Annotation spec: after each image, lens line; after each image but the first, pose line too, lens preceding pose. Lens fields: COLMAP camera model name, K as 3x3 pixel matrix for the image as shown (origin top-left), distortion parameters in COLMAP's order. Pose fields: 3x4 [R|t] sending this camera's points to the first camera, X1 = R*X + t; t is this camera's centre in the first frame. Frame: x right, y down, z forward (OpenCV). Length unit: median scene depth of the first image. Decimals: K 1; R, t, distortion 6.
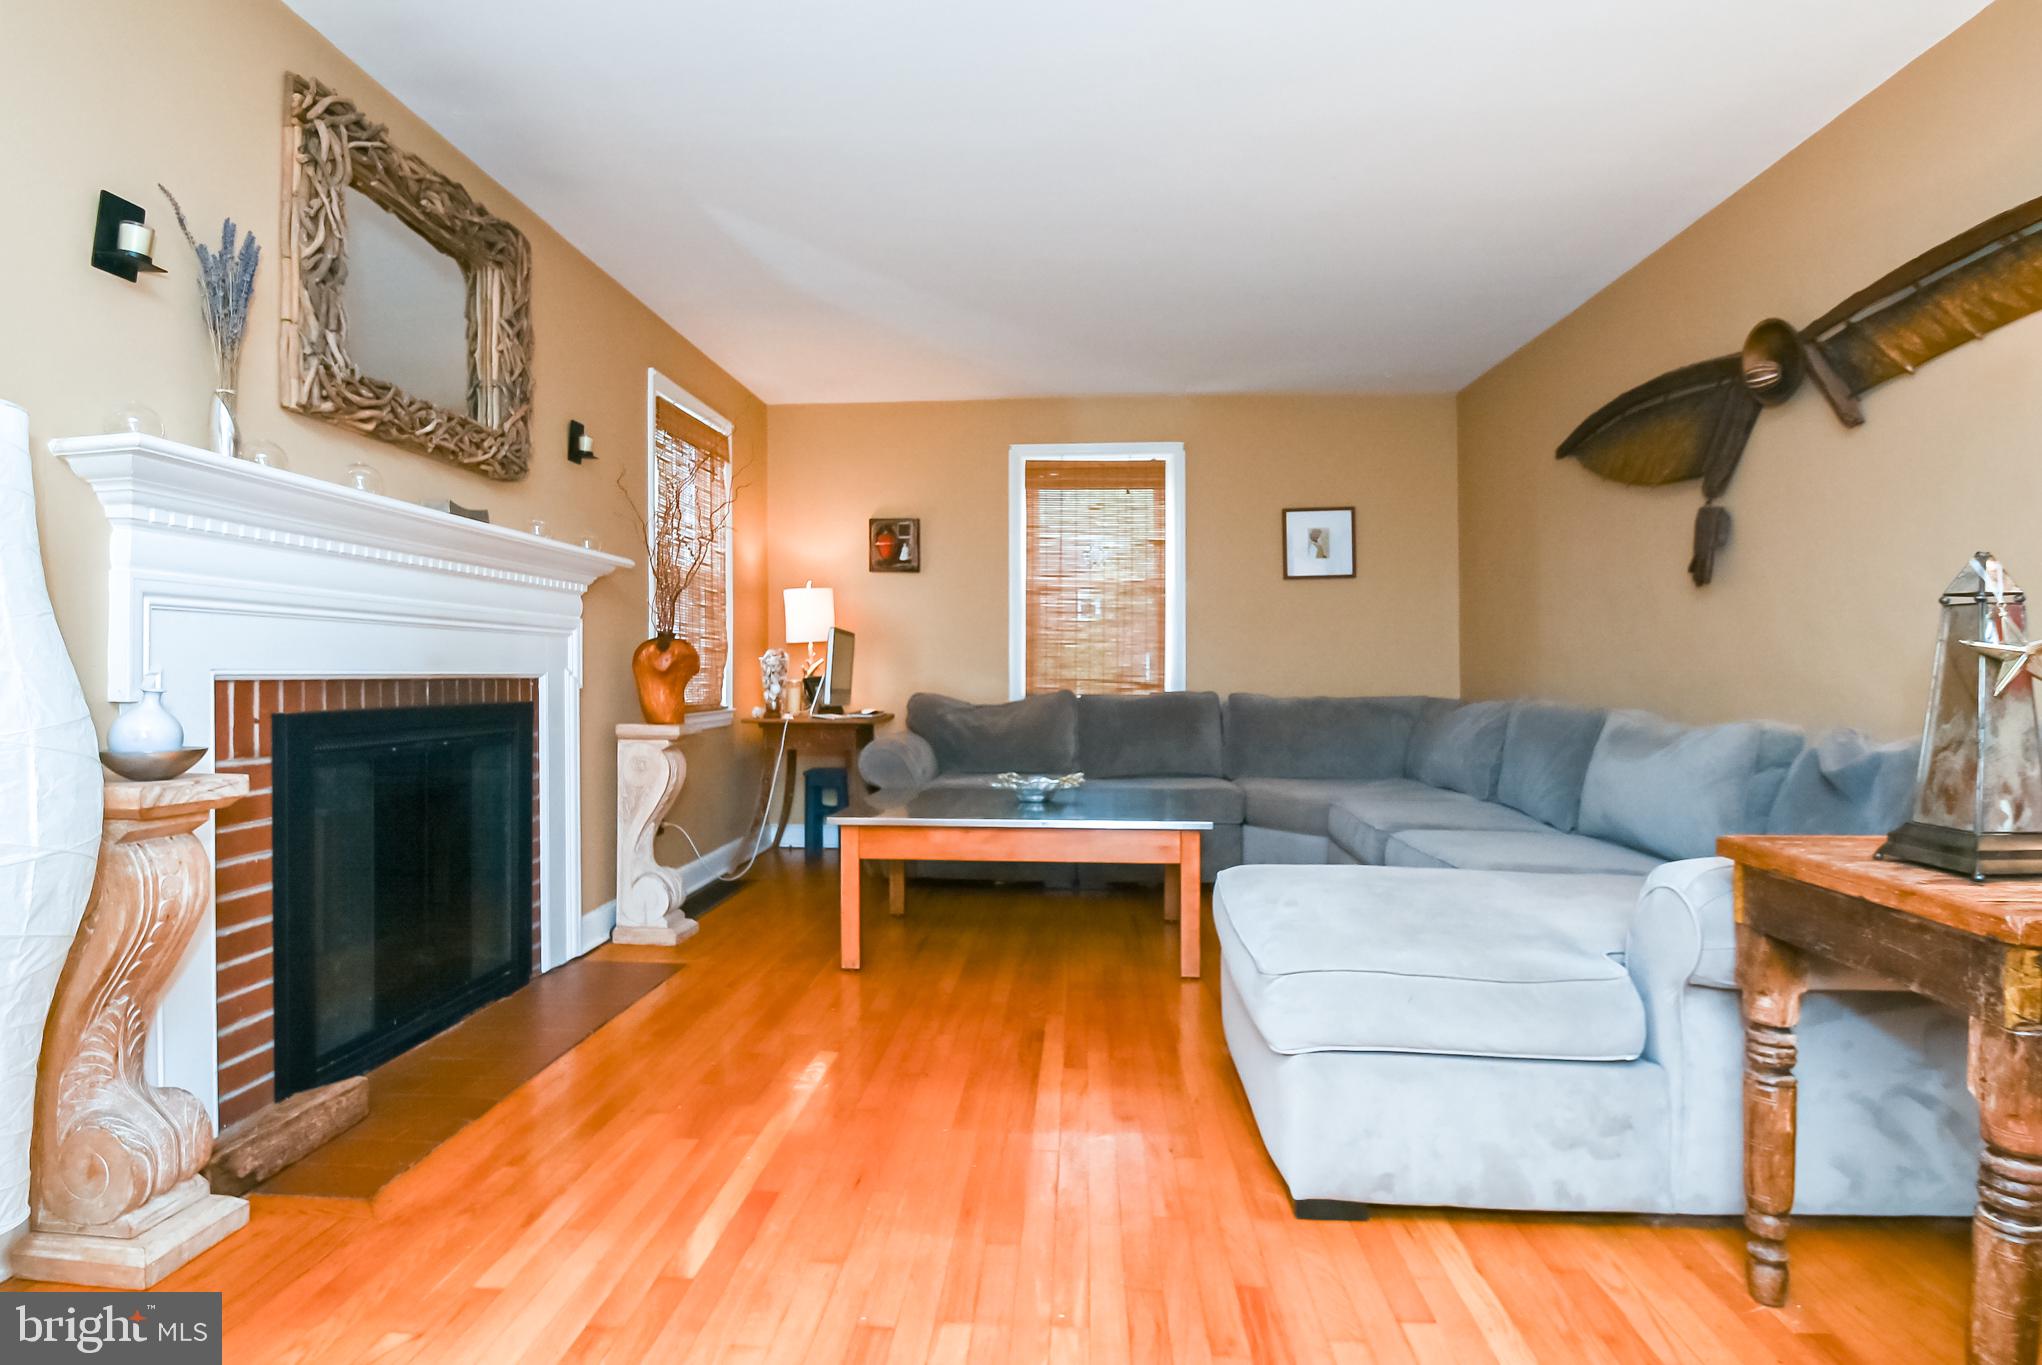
lens RADIAL K [[1039.8, 0, 1012.8], [0, 1039.8, 682.5], [0, 0, 1]] dist [-0.009186, -0.010968]
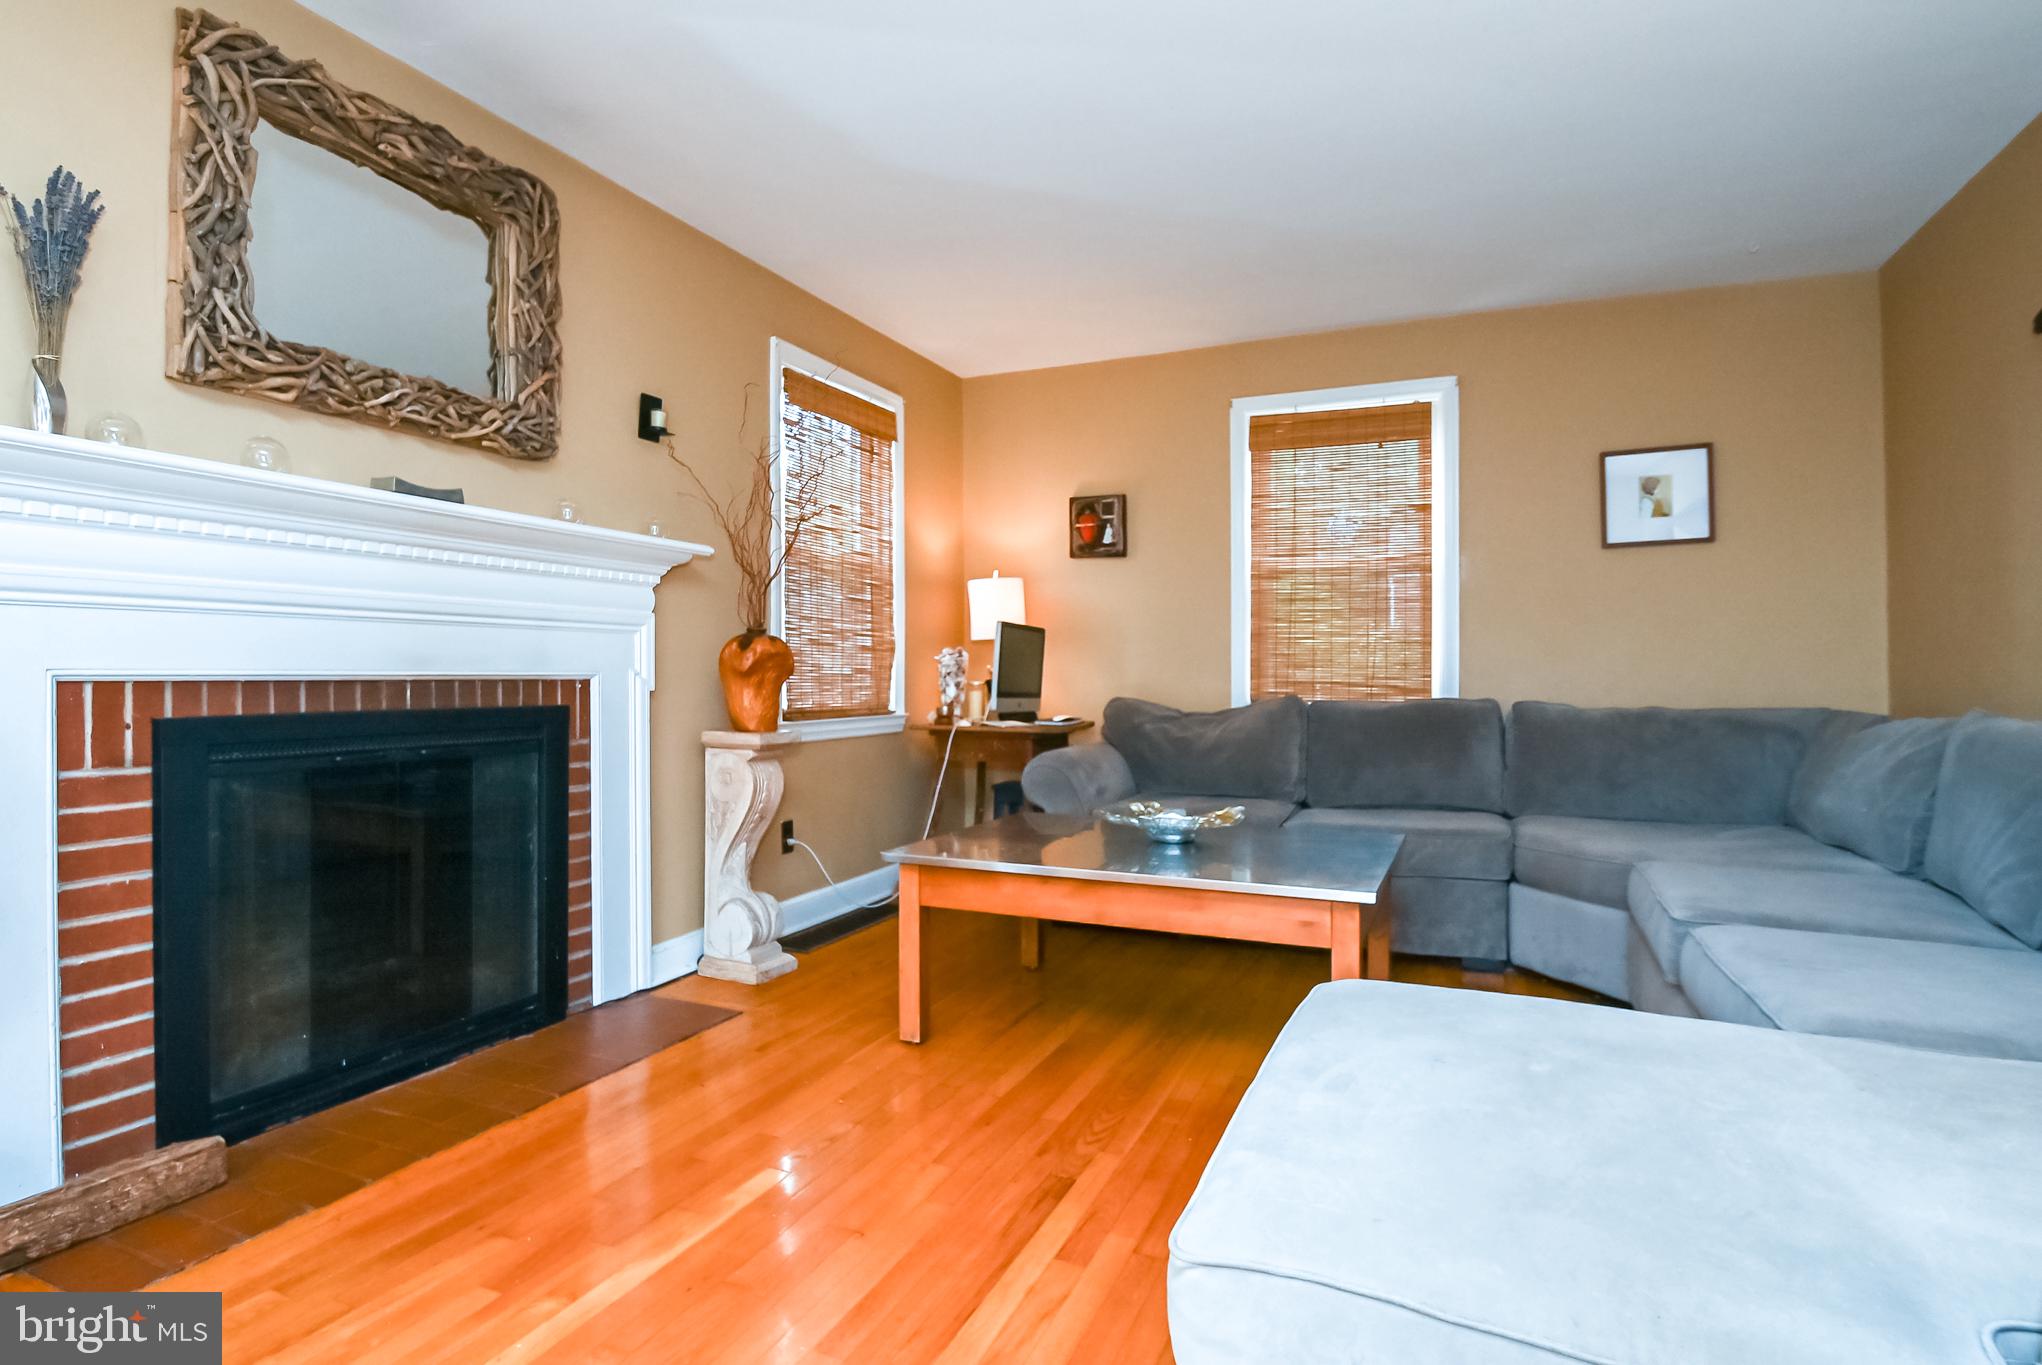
lens RADIAL K [[1039.8, 0, 1012.8], [0, 1039.8, 680.3], [0, 0, 1]] dist [-0.009186, -0.010968]
pose [[0.940594, 0.002578, -0.339525, 0.188548], [-0.003742, 0.999989, -0.002773, -0.002269], [0.339514, 0.003879, 0.940593, 0.266153]]
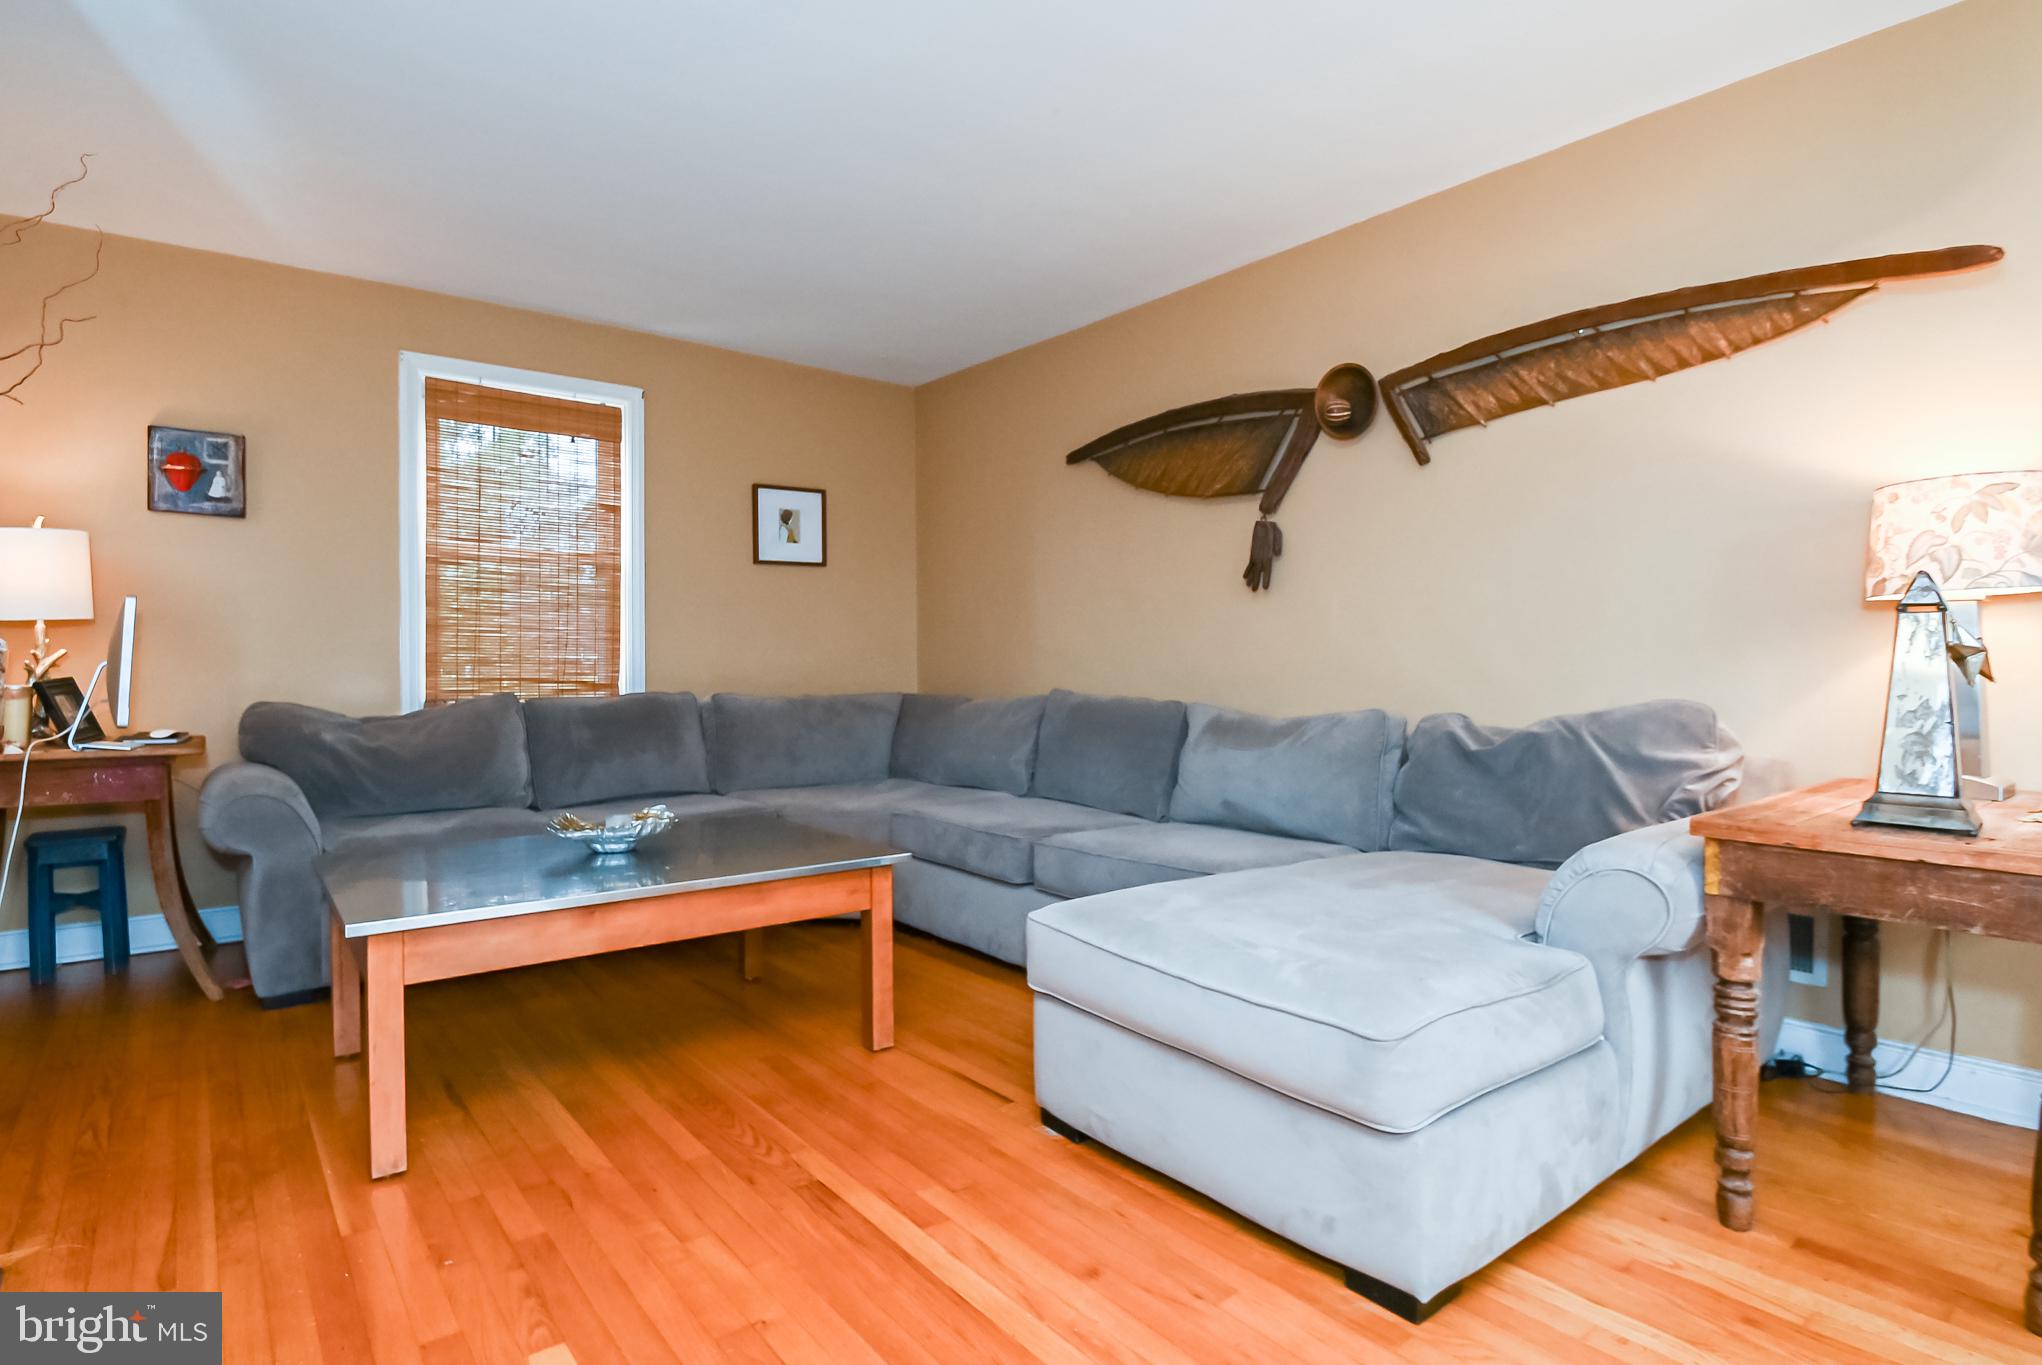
lens RADIAL K [[1039.8, 0, 1001.6], [0, 1039.8, 675.0], [0, 0, 1]] dist [-0.009186, -0.010968]
pose [[0.742481, -0.008232, 0.669816, -0.284742], [0.009930, 0.999950, 0.001283, -0.005219], [-0.669793, 0.005699, 0.742526, 0.327352]]
